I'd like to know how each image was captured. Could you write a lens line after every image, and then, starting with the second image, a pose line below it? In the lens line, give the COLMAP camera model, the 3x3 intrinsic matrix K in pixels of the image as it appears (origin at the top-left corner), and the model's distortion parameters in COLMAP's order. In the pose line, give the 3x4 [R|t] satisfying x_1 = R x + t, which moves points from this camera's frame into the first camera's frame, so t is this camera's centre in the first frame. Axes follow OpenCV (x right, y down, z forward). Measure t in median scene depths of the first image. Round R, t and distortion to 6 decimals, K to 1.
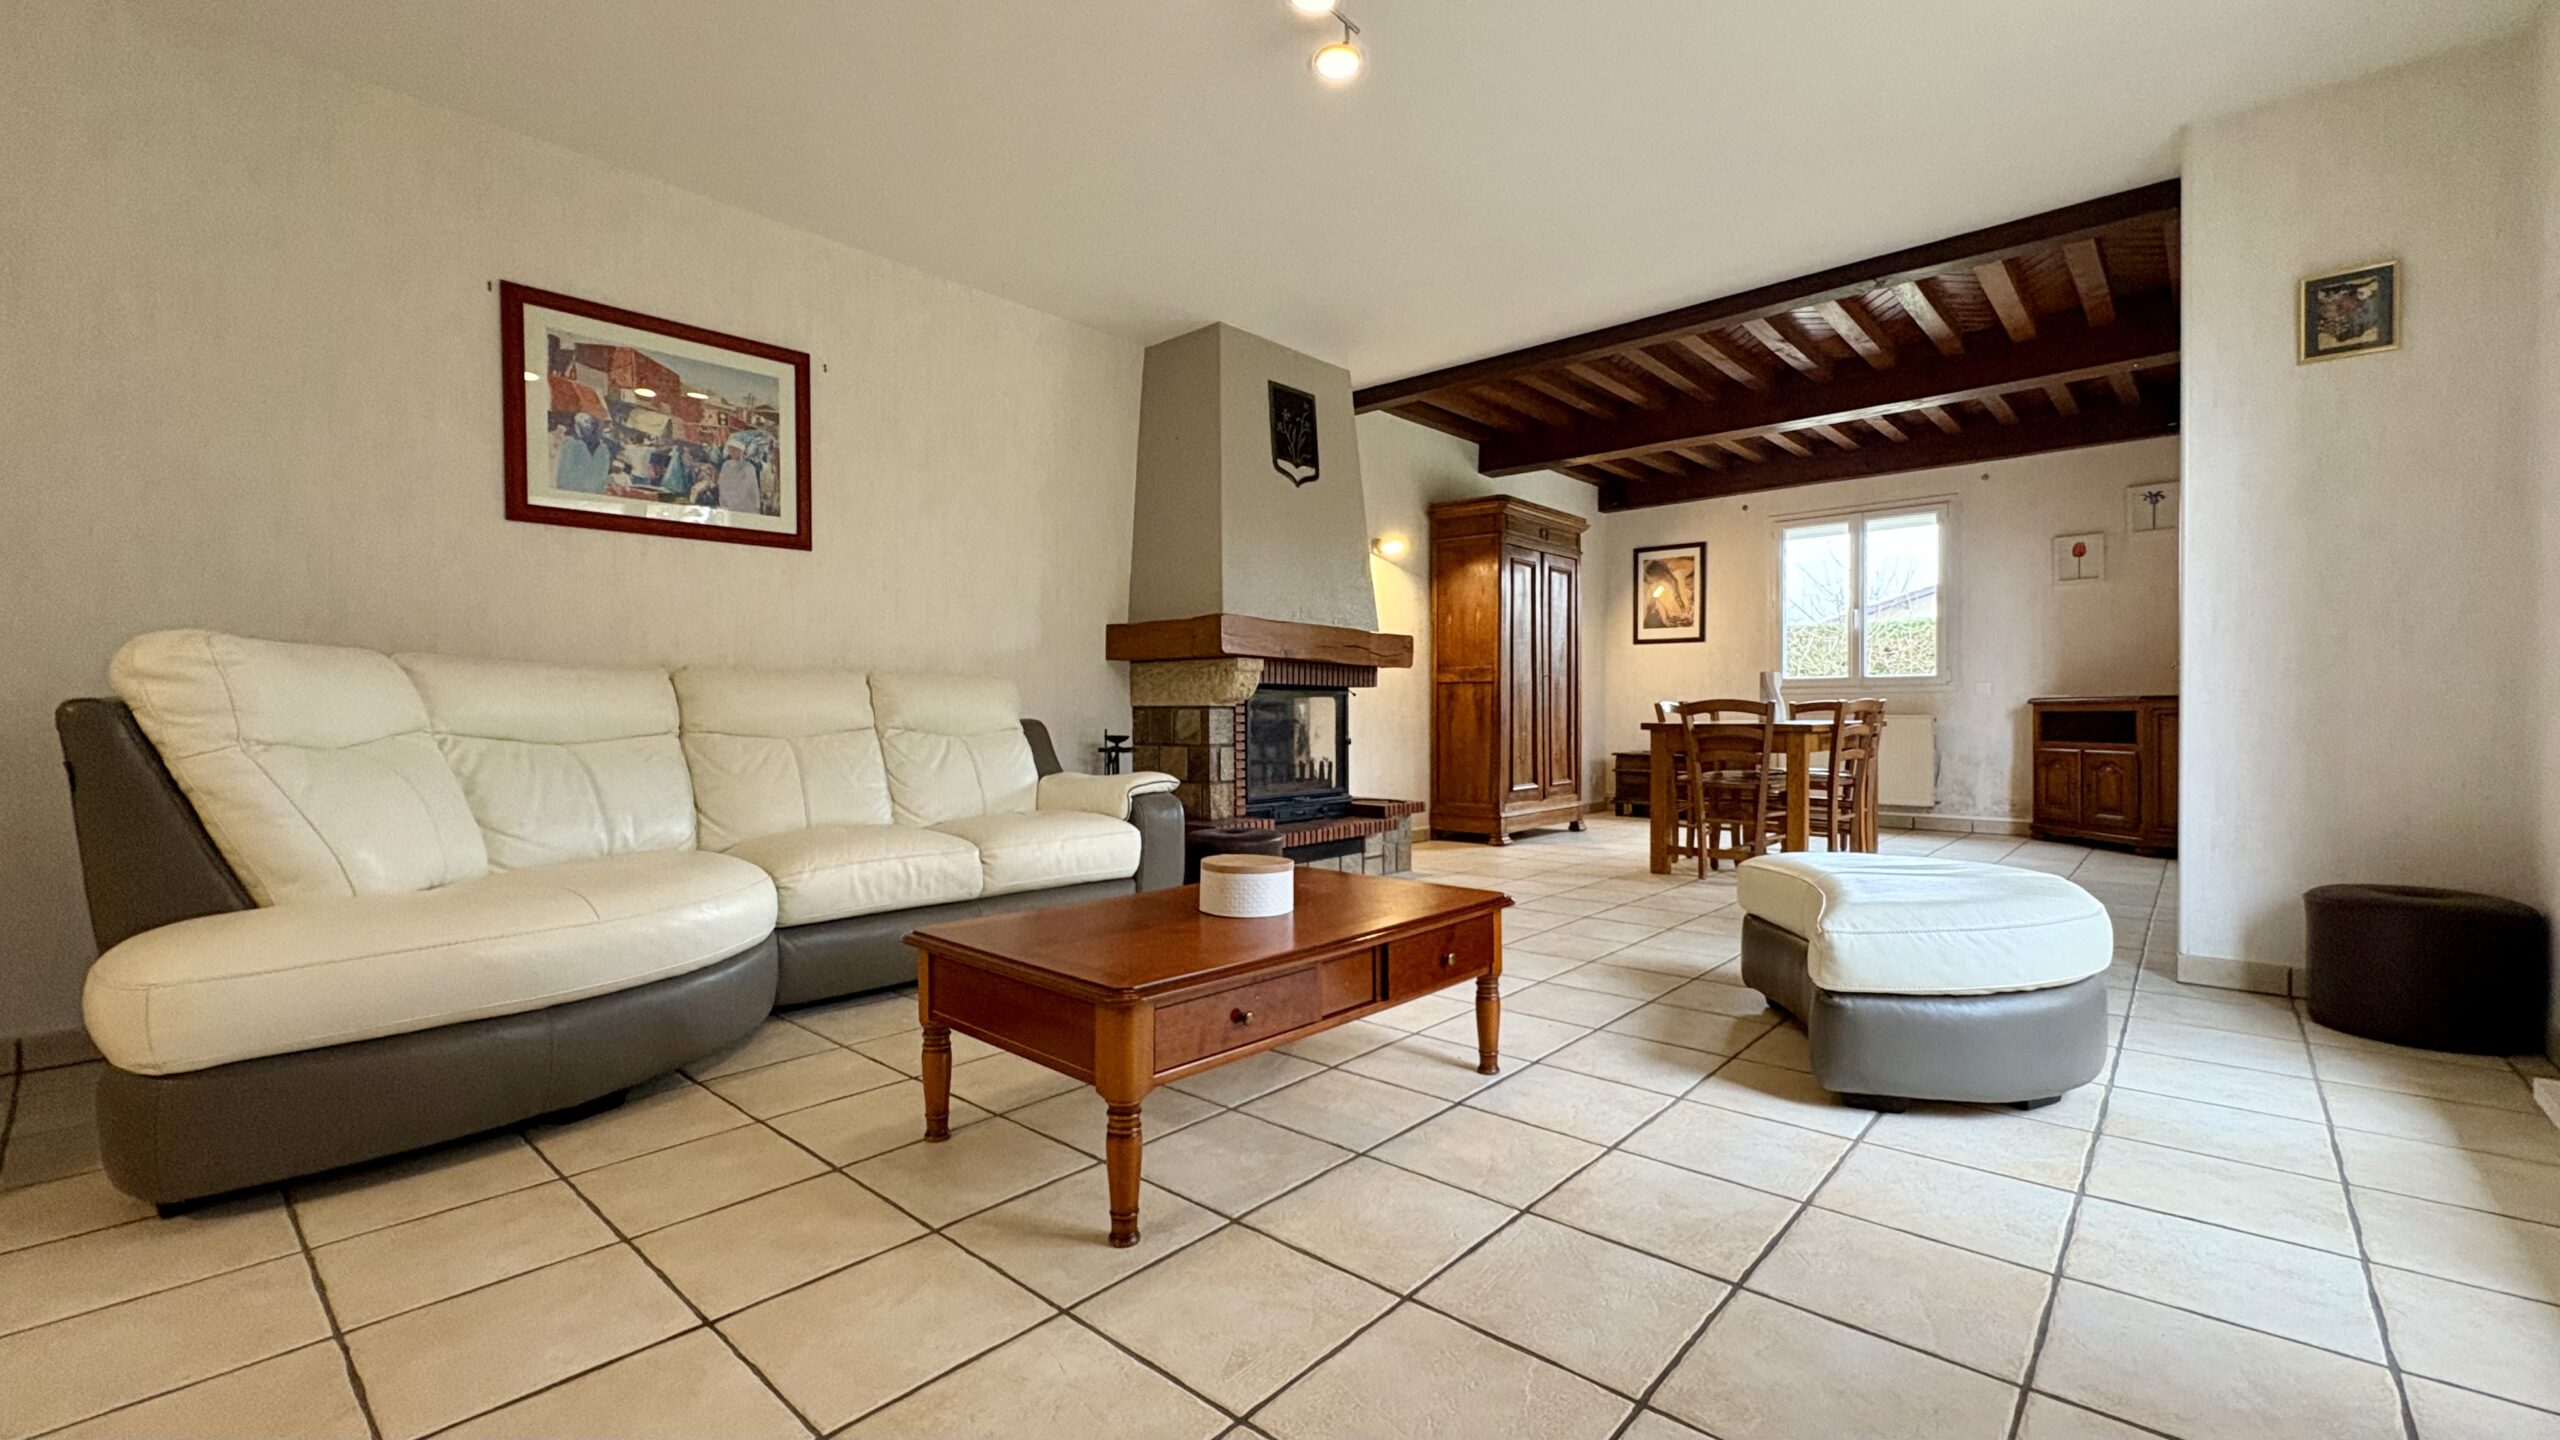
lens RADIAL K [[1034.4, 0, 1281.8], [0, 1034.4, 720.9], [0, 0, 1]] dist [-0.000255, 0.000081]
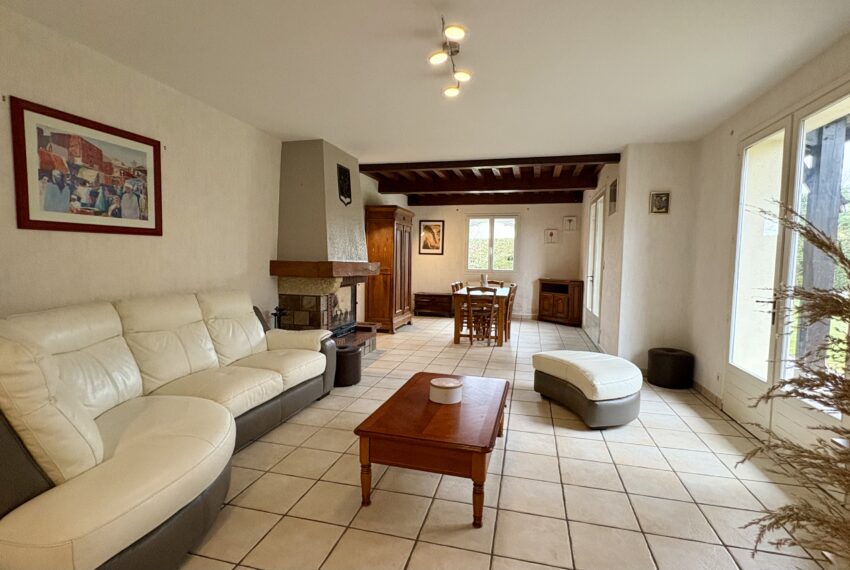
lens RADIAL K [[406.3, 0, 424.6], [0, 406.3, 285.7], [0, 0, 1]] dist [0.001409, 0.000084]
pose [[0.888773, -0.012799, 0.458168, -0.364349], [-0.014043, 0.998380, 0.055131, -0.118736], [-0.458132, -0.055433, 0.887154, 0.017459]]
